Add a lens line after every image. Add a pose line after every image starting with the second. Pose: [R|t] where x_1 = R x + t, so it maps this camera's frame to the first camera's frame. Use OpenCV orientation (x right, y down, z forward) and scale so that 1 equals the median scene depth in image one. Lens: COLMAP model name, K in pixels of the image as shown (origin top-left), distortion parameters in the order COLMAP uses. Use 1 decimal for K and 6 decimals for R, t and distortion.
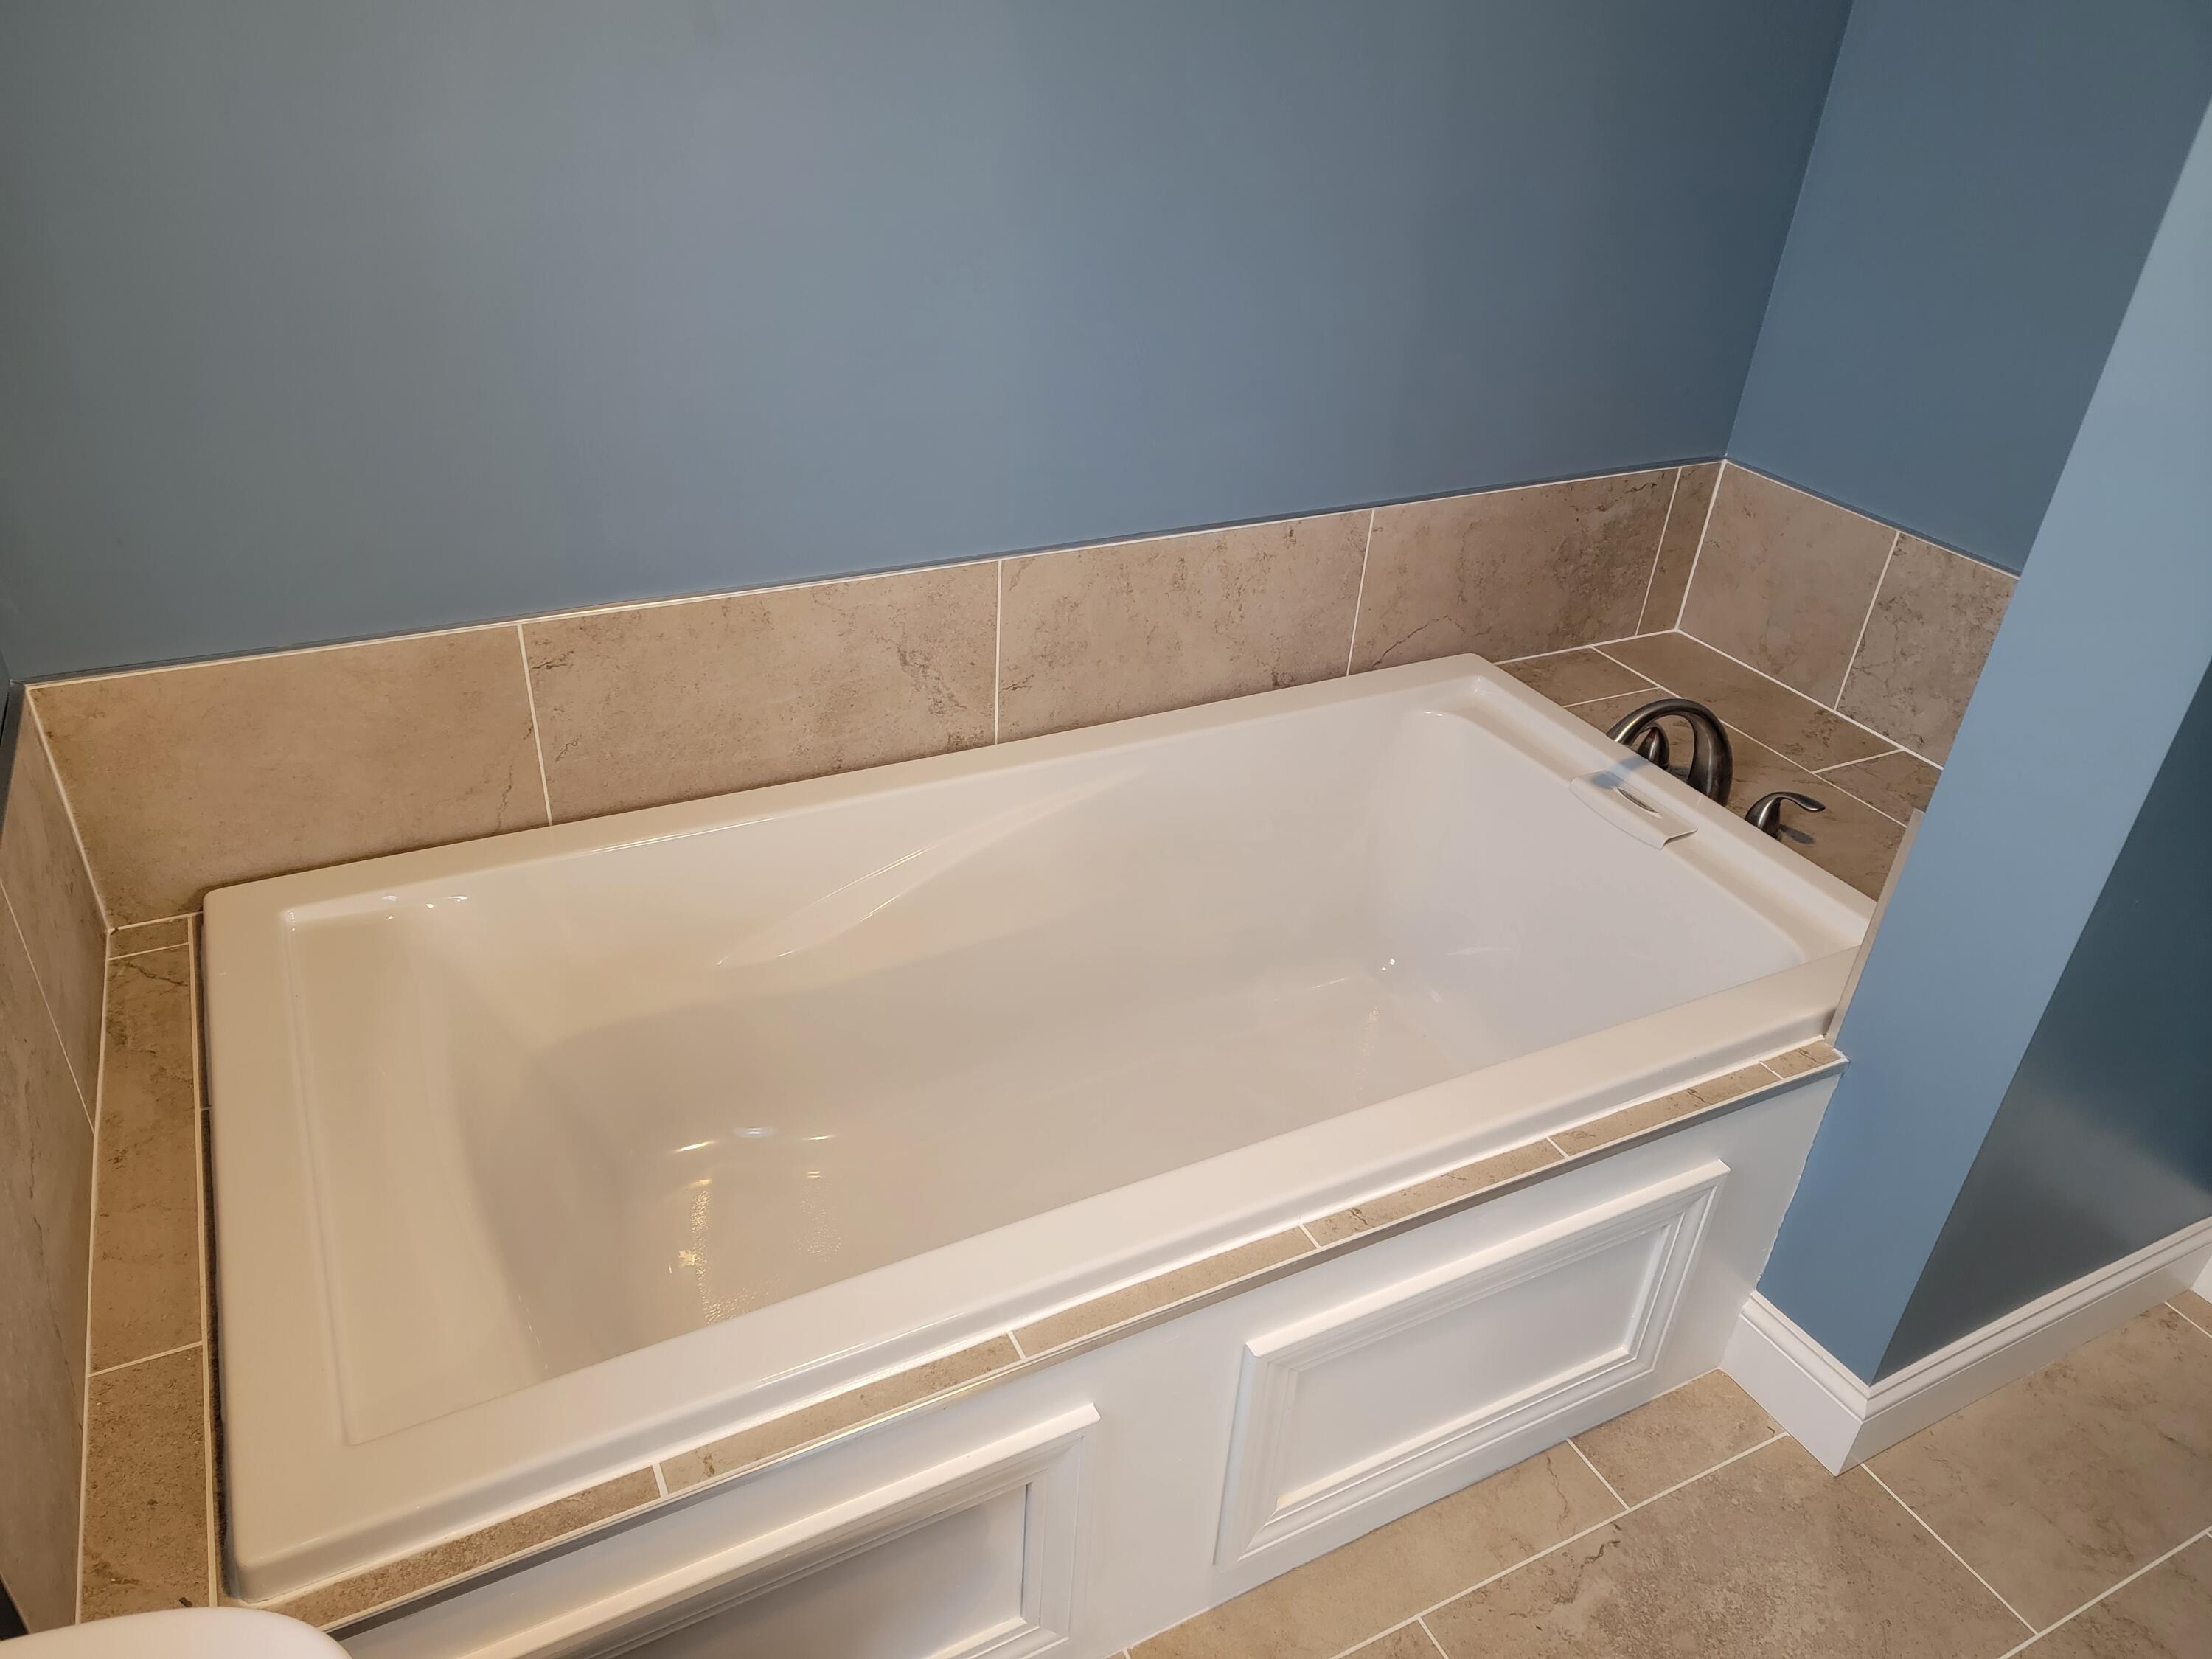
lens RADIAL K [[1538.3, 0, 1098.9], [0, 1538.3, 835.1], [0, 0, 1]] dist [0.079625, -0.072195]
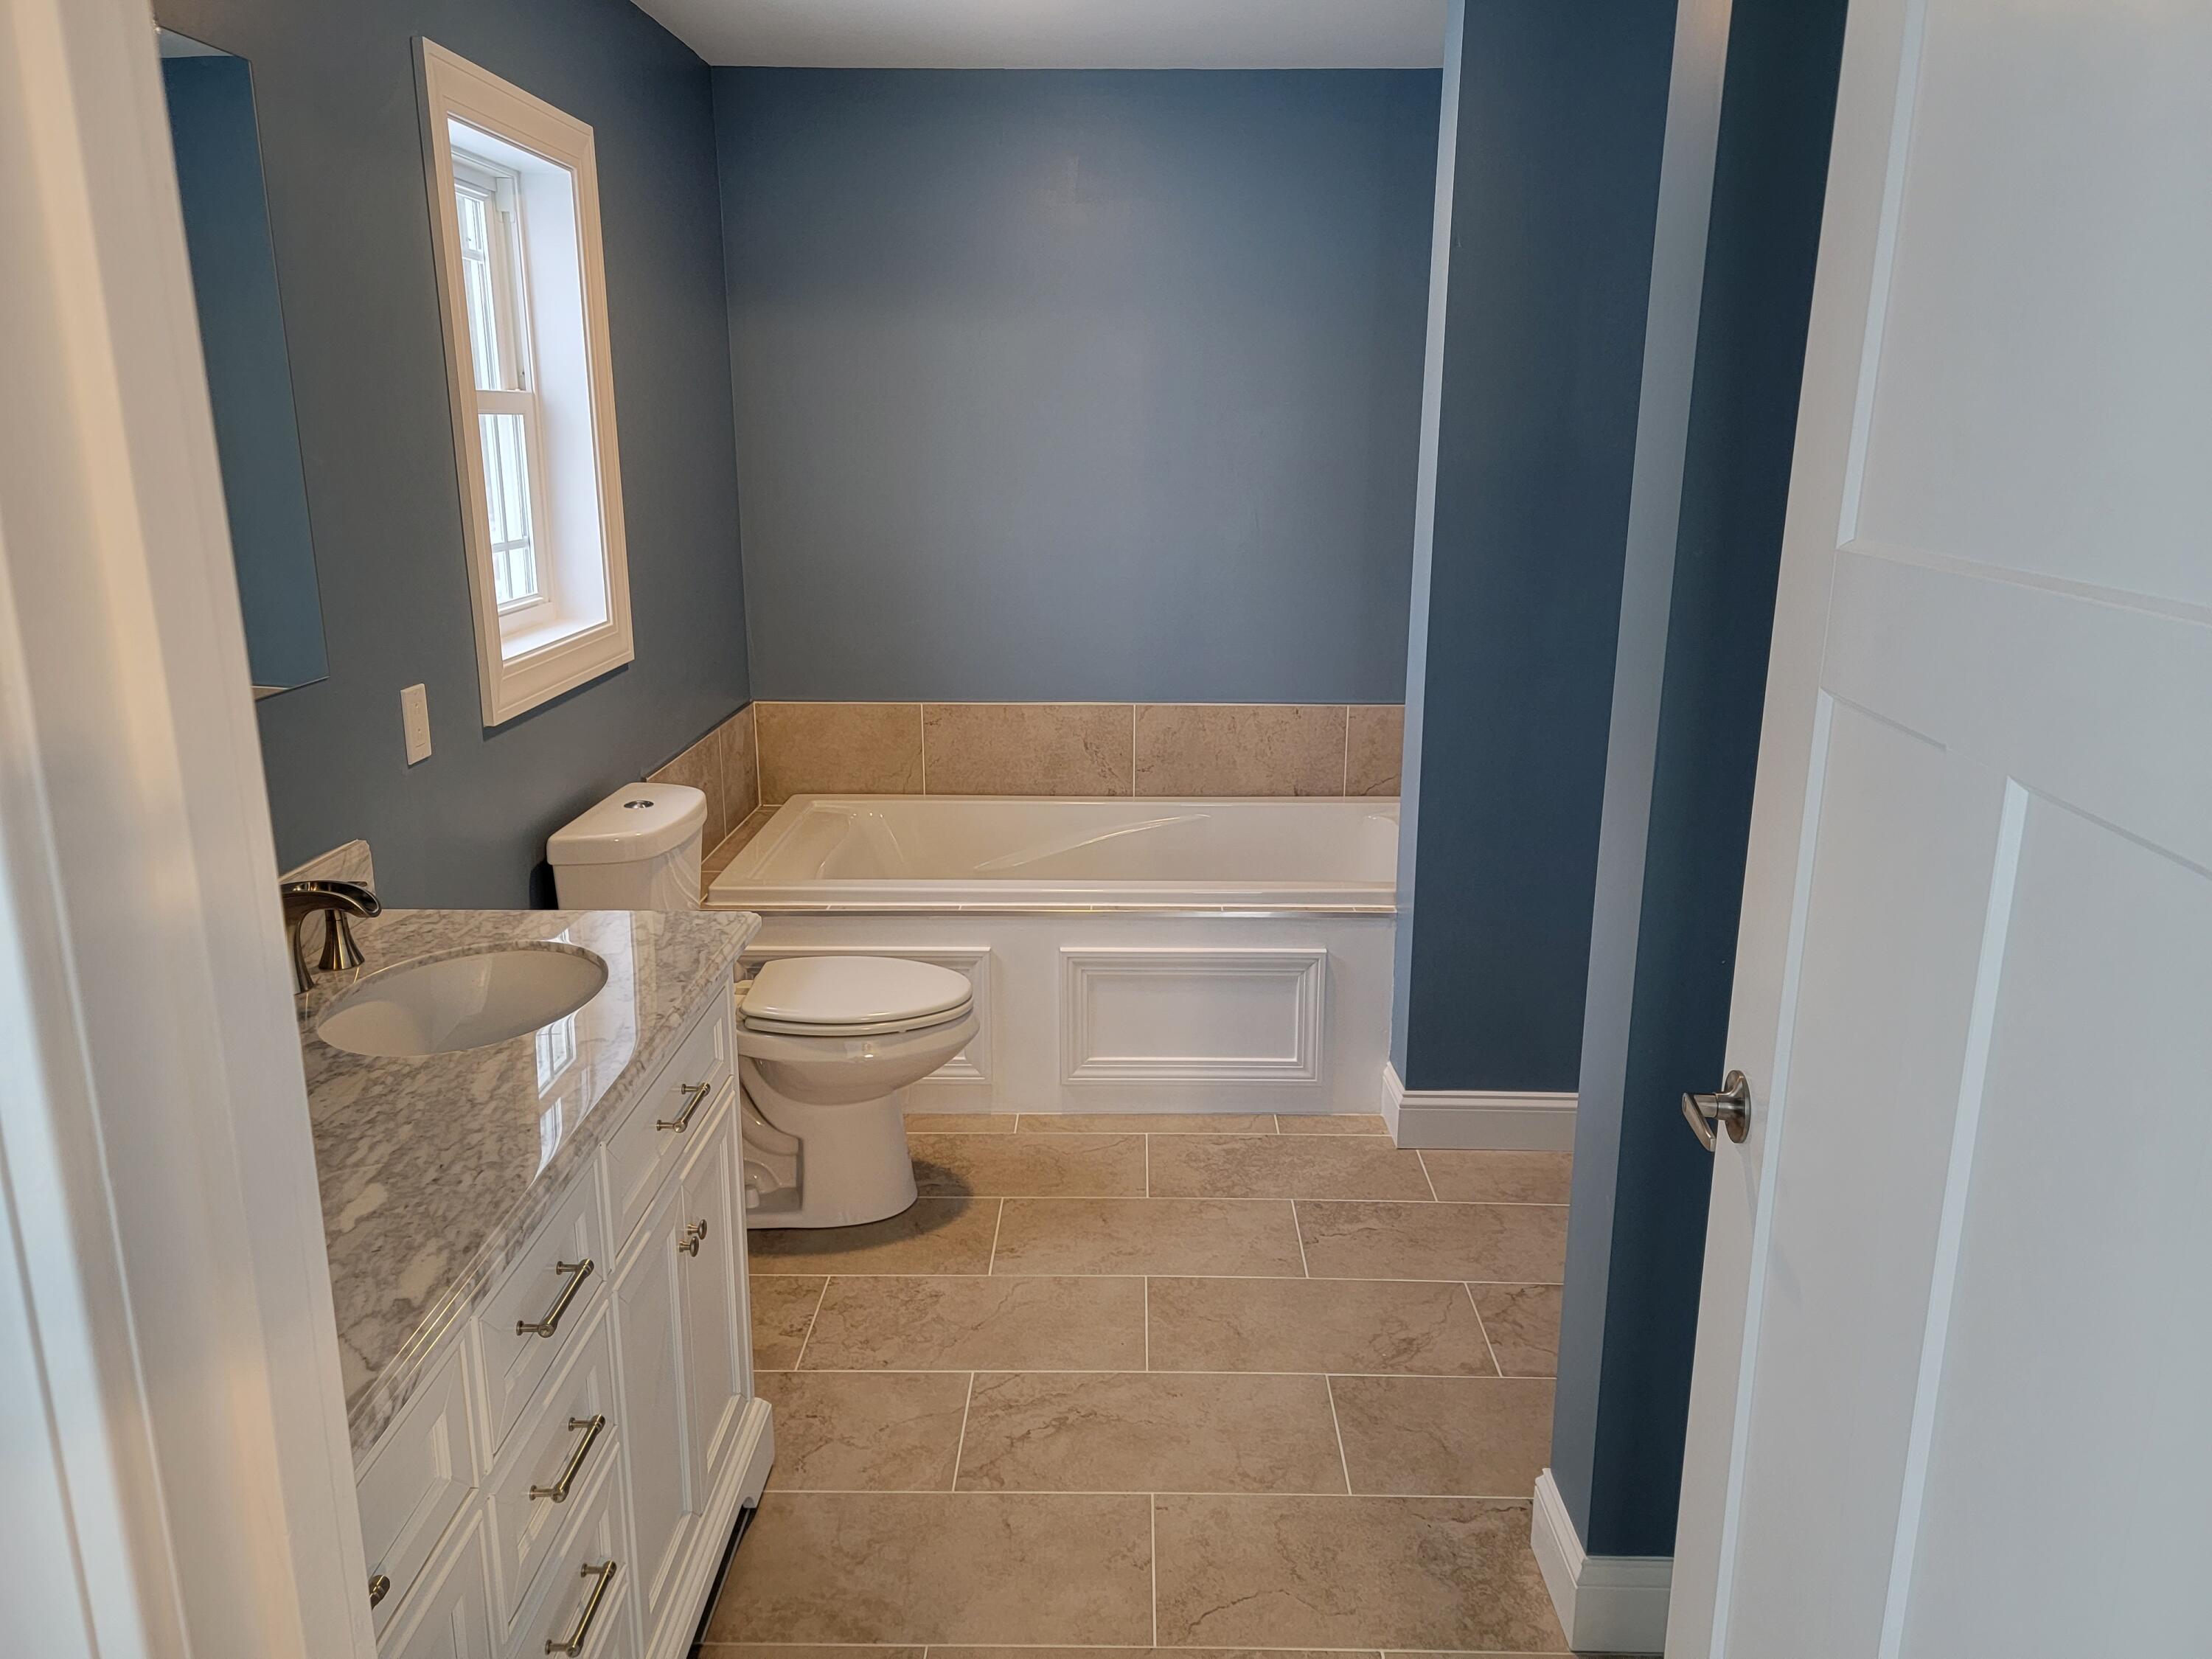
lens RADIAL K [[1538.3, 0, 1109.4], [0, 1538.3, 825.4], [0, 0, 1]] dist [0.079625, -0.072195]
pose [[0.881432, 0.066624, -0.467588, 0.893225], [-0.206903, 0.944421, -0.255461, 0.520772], [0.424580, 0.321917, 0.846228, -0.752542]]
